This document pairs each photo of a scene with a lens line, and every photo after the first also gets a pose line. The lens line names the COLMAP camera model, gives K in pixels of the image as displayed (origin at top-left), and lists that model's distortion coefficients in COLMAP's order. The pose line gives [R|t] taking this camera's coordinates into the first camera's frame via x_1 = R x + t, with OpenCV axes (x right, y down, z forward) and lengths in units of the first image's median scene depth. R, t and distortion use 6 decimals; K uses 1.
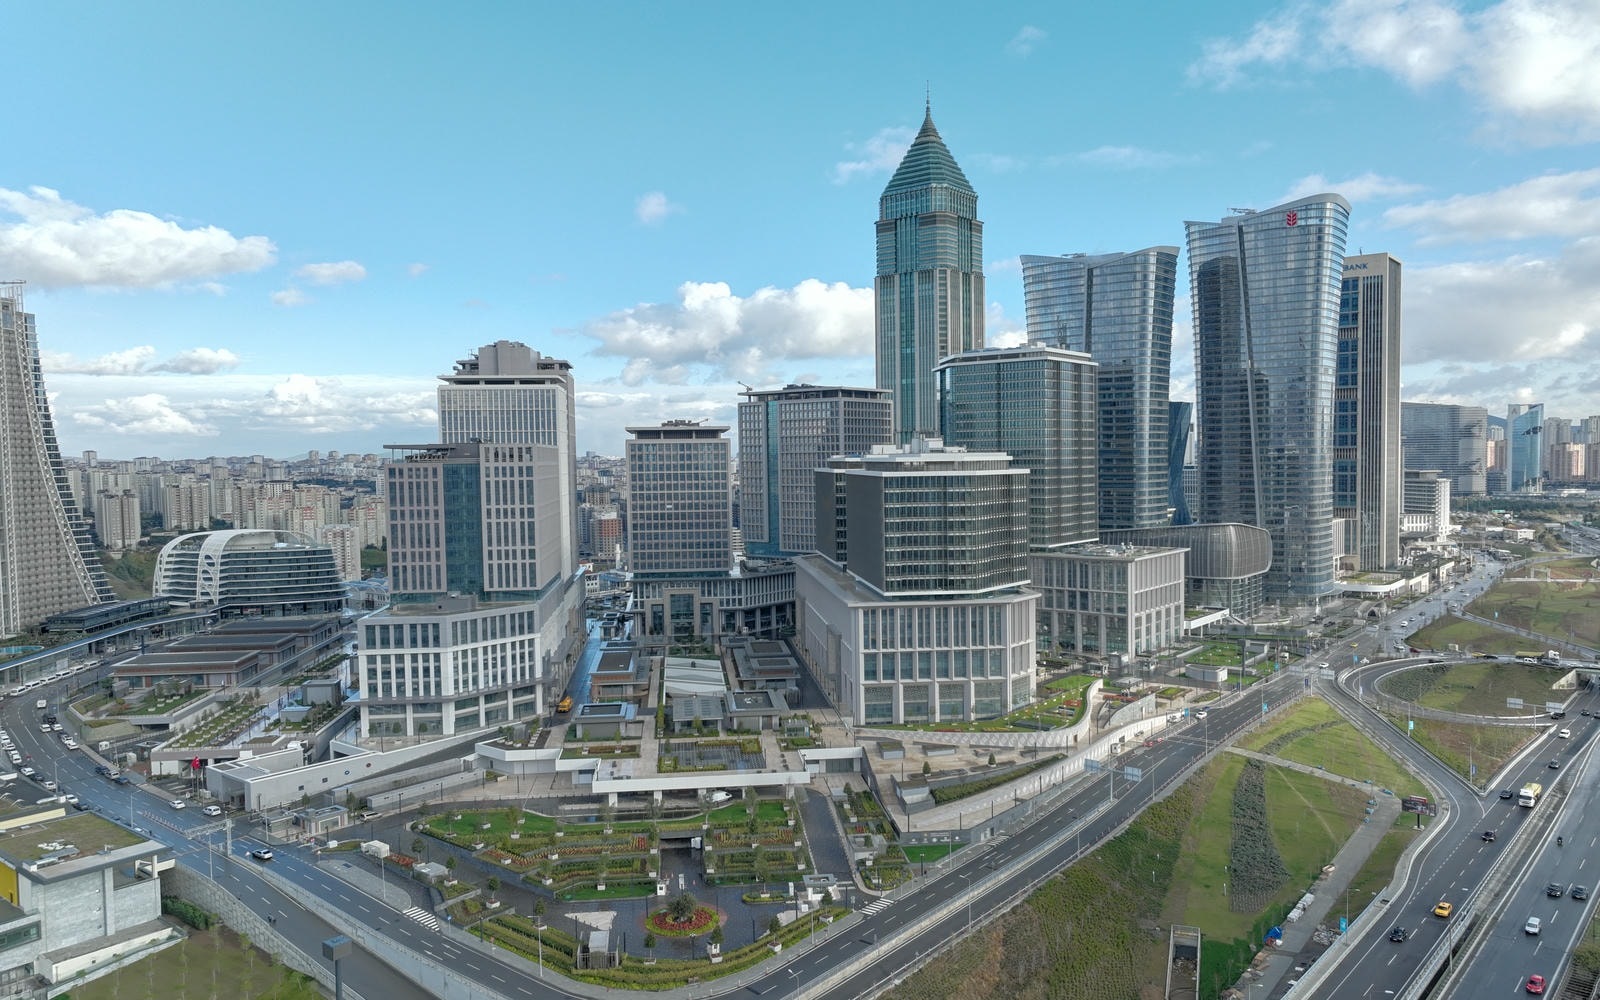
lens RADIAL K [[1072.0, 0, 796.2], [0, 1072.0, 491.8], [0, 0, 1]] dist [-0.002380, 0.019510]
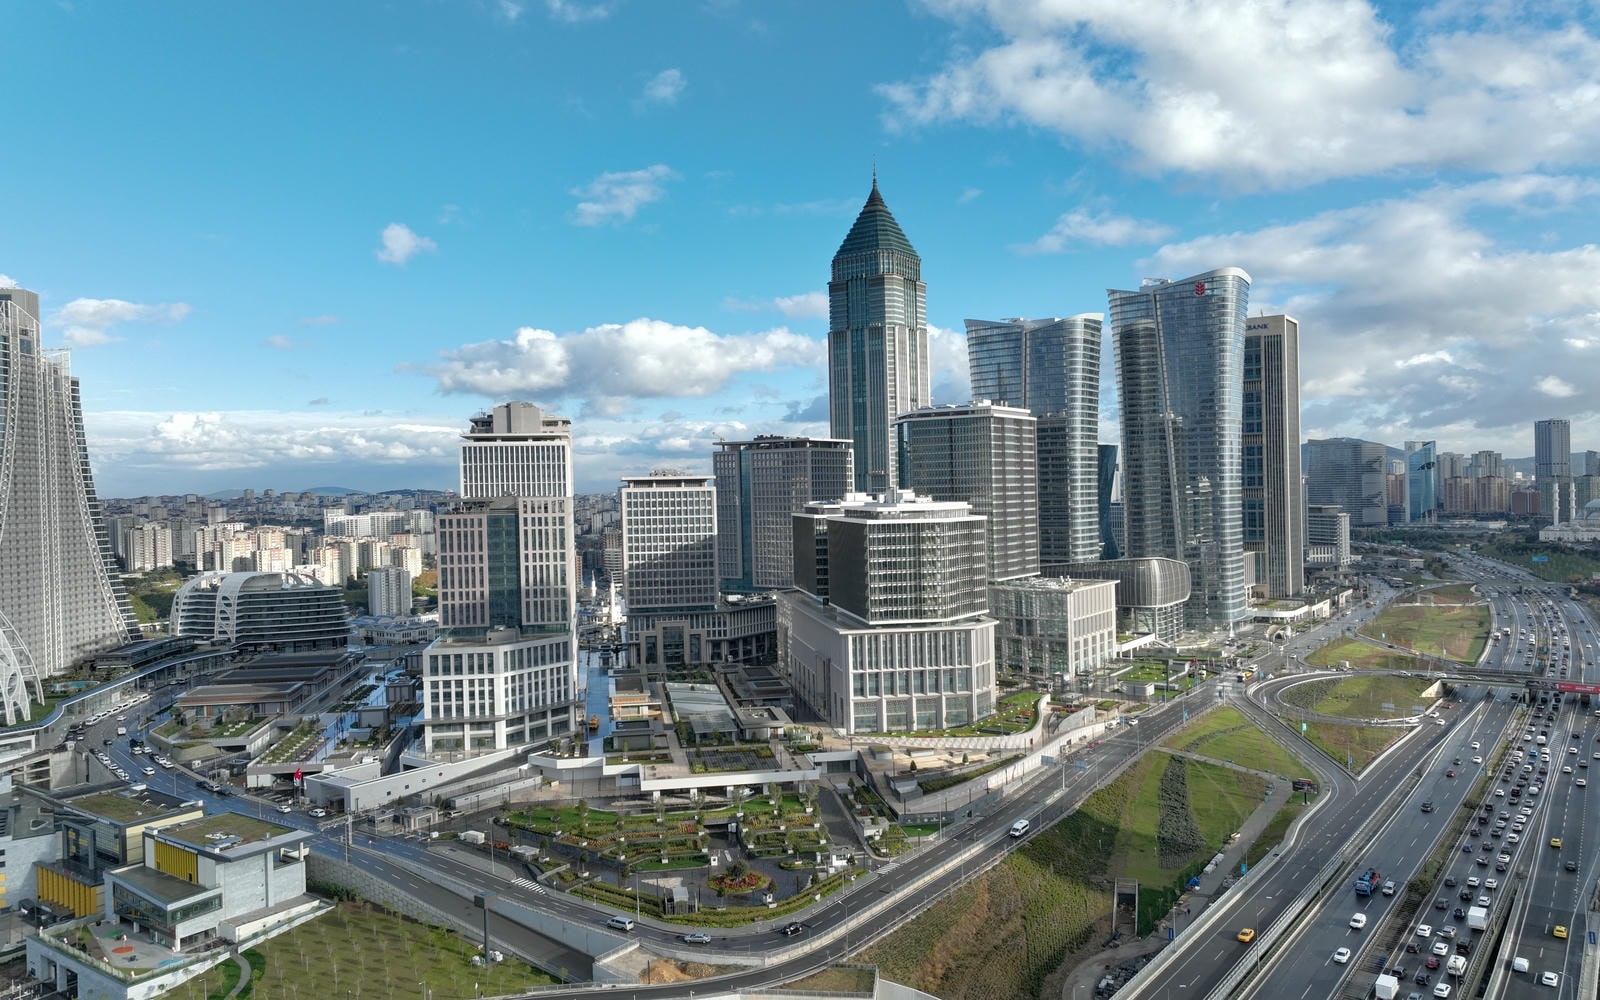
lens RADIAL K [[1072.0, 0, 784.7], [0, 1072.0, 474.8], [0, 0, 1]] dist [-0.002380, 0.019510]
pose [[0.998563, -0.005592, 0.053290, -0.070231], [0.008081, 0.998881, -0.046607, -0.013211], [-0.052969, 0.046971, 0.997491, -0.178376]]
